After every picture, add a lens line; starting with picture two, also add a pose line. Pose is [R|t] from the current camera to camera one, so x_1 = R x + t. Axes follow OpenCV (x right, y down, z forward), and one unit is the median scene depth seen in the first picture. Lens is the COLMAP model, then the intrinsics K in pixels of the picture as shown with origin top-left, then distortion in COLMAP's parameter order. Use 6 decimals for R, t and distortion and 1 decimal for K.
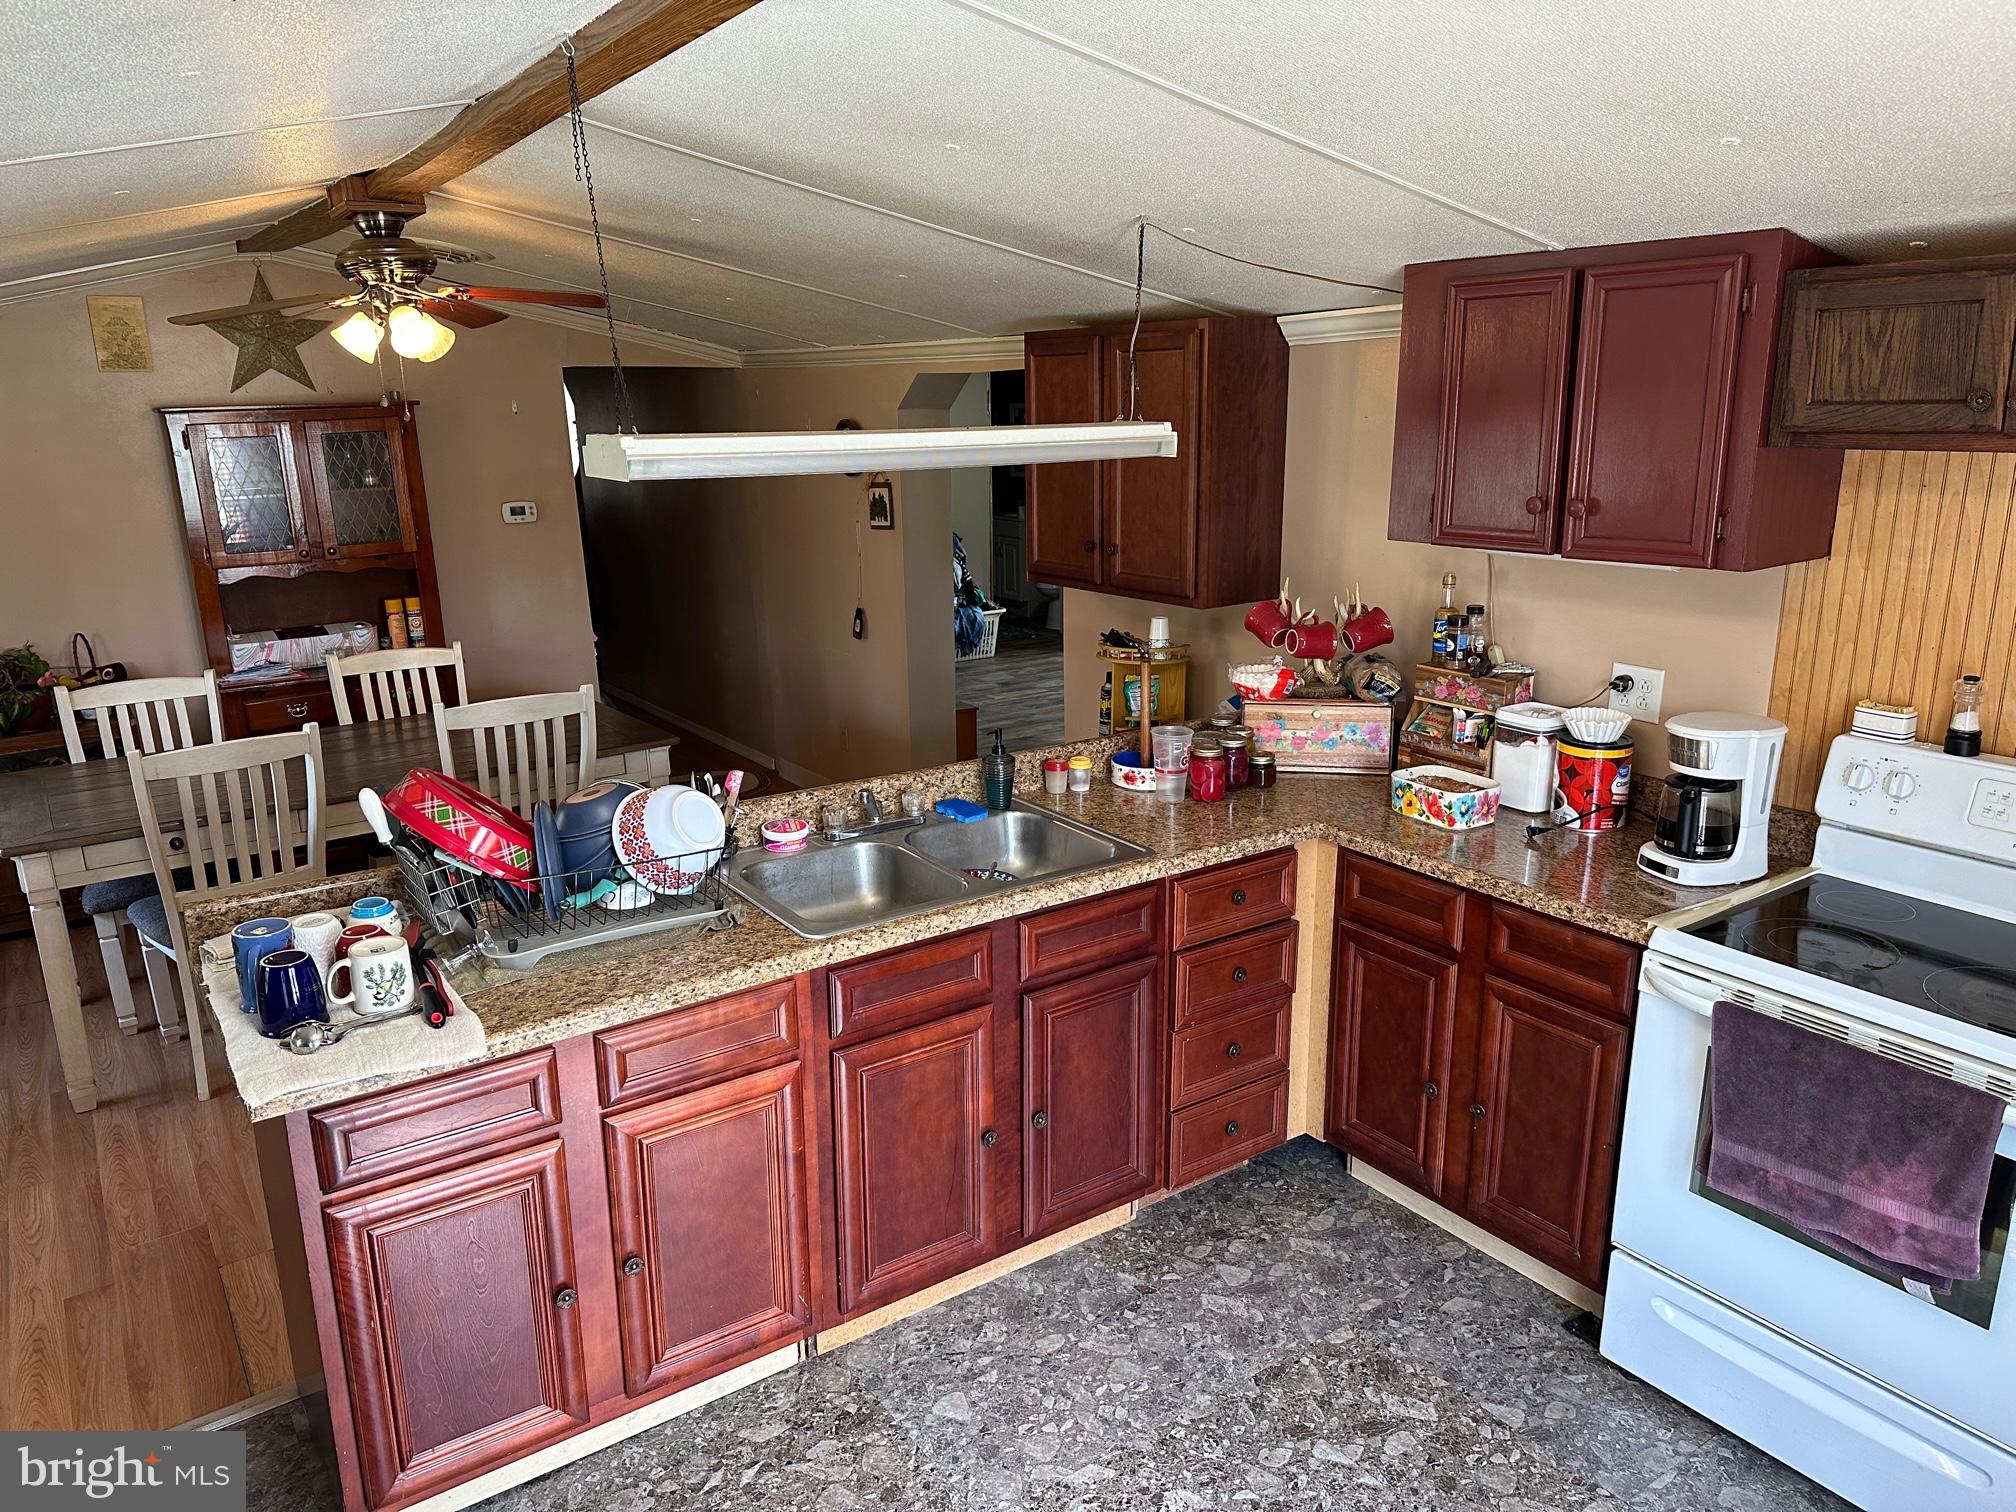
lens RADIAL K [[1416.2, 0, 1004.7], [0, 1416.2, 752.4], [0, 0, 1]] dist [0.047920, -0.056959]
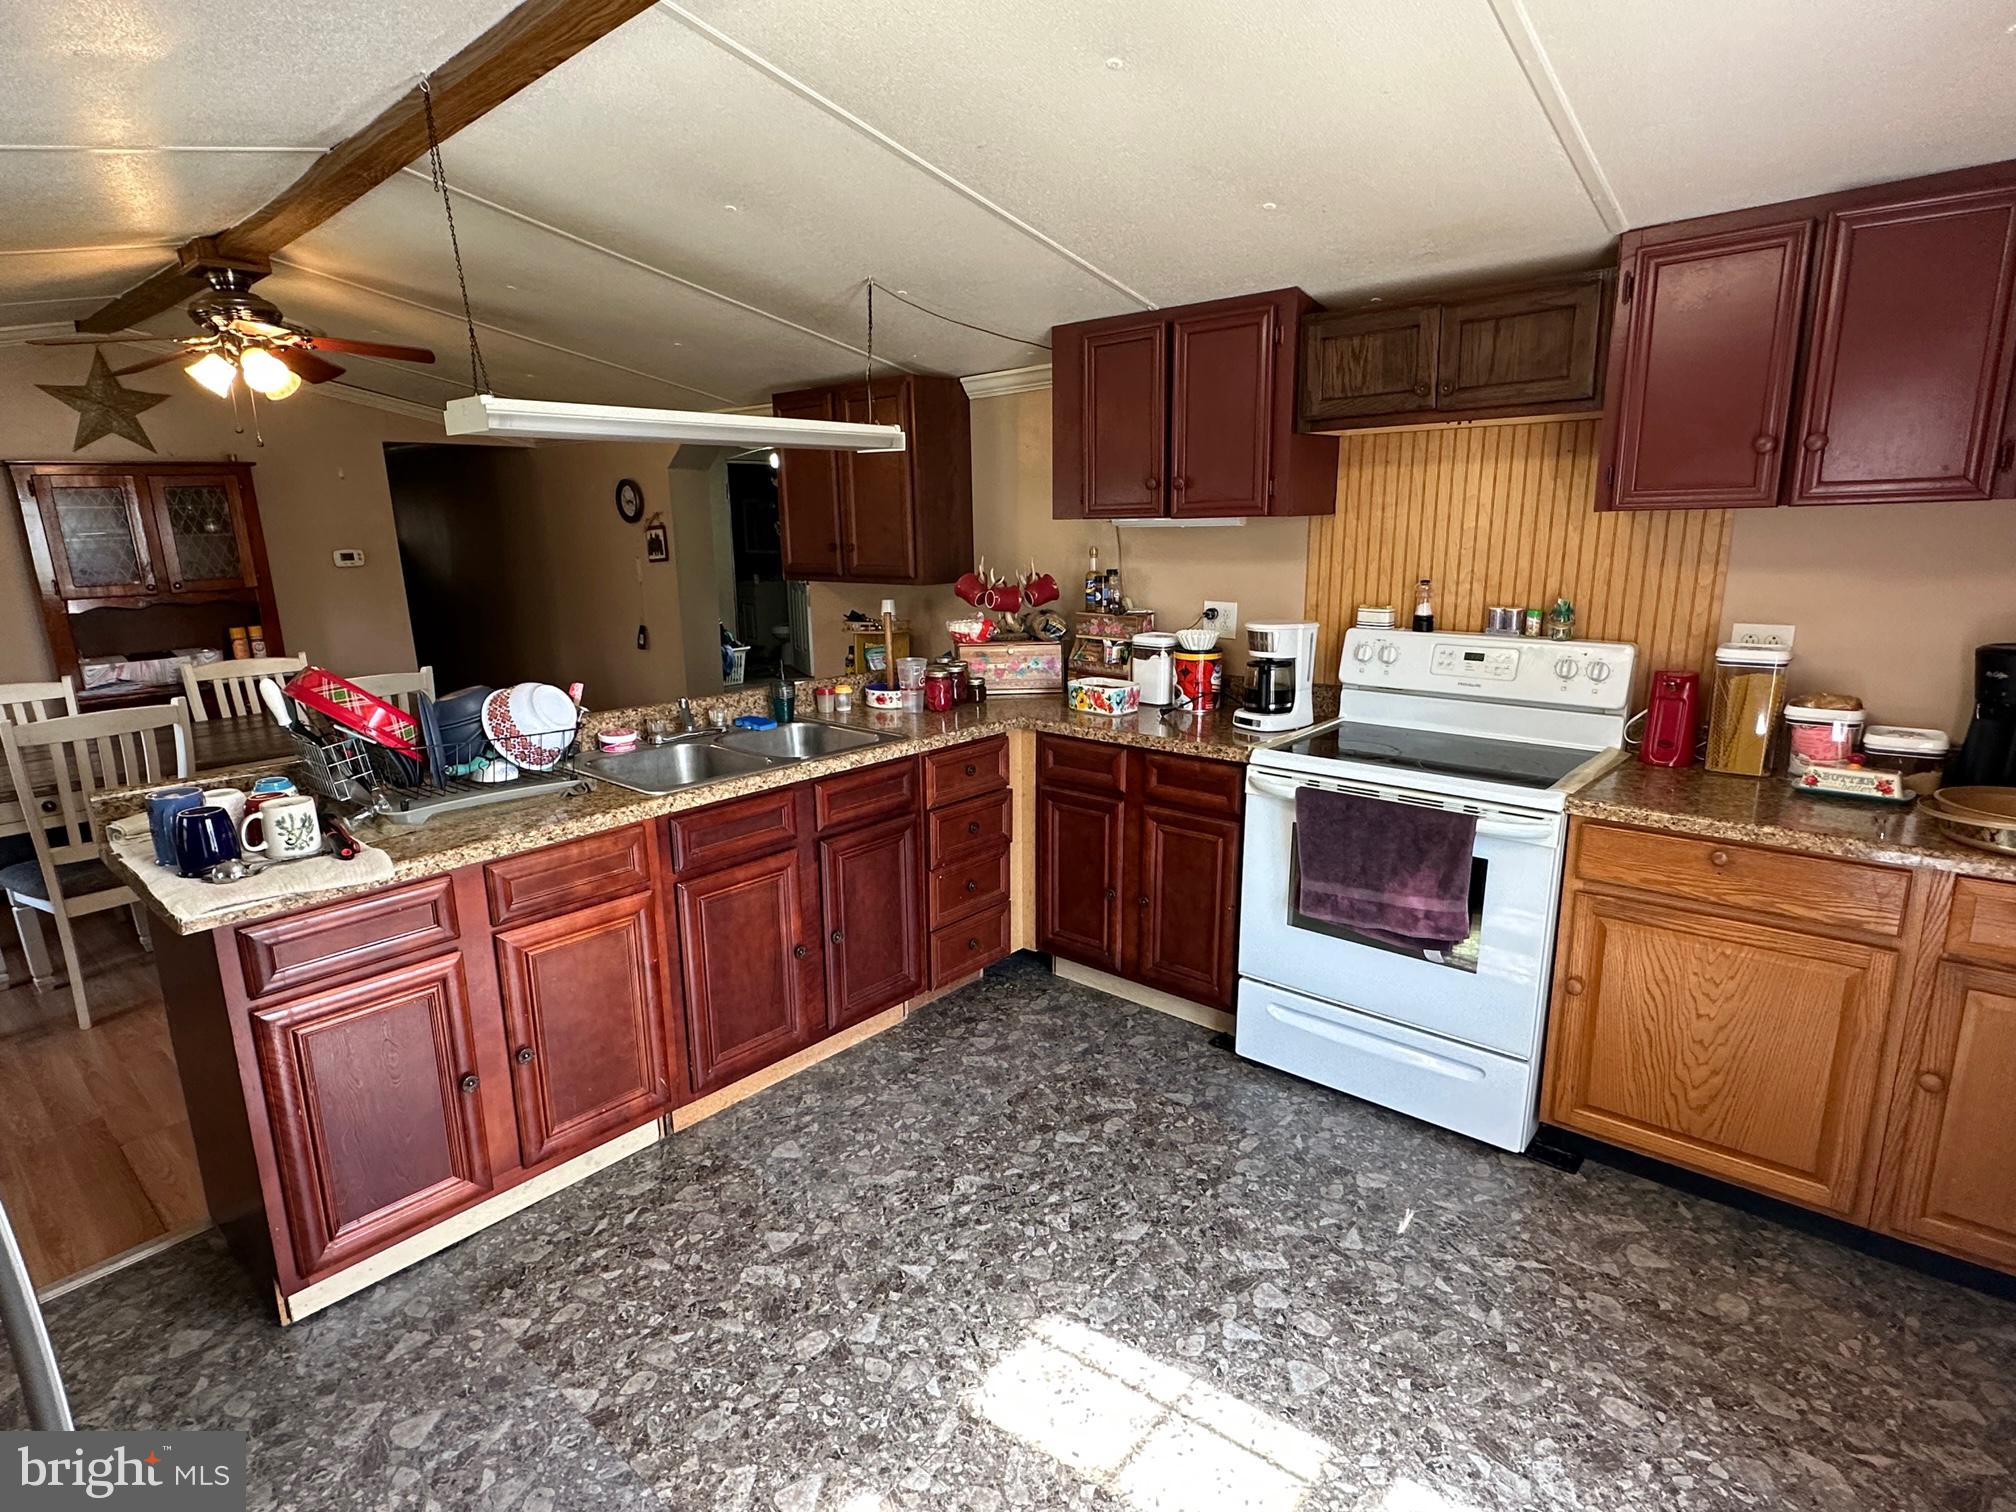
lens RADIAL K [[1054.6, 0, 991.7], [0, 1054.6, 755.8], [0, 0, 1]] dist [-0.006788, 0.003557]
pose [[0.970050, -0.055302, 0.236528, -0.059310], [0.064179, 0.997488, -0.029991, 0.131888], [-0.234275, 0.044272, 0.971162, 0.004655]]
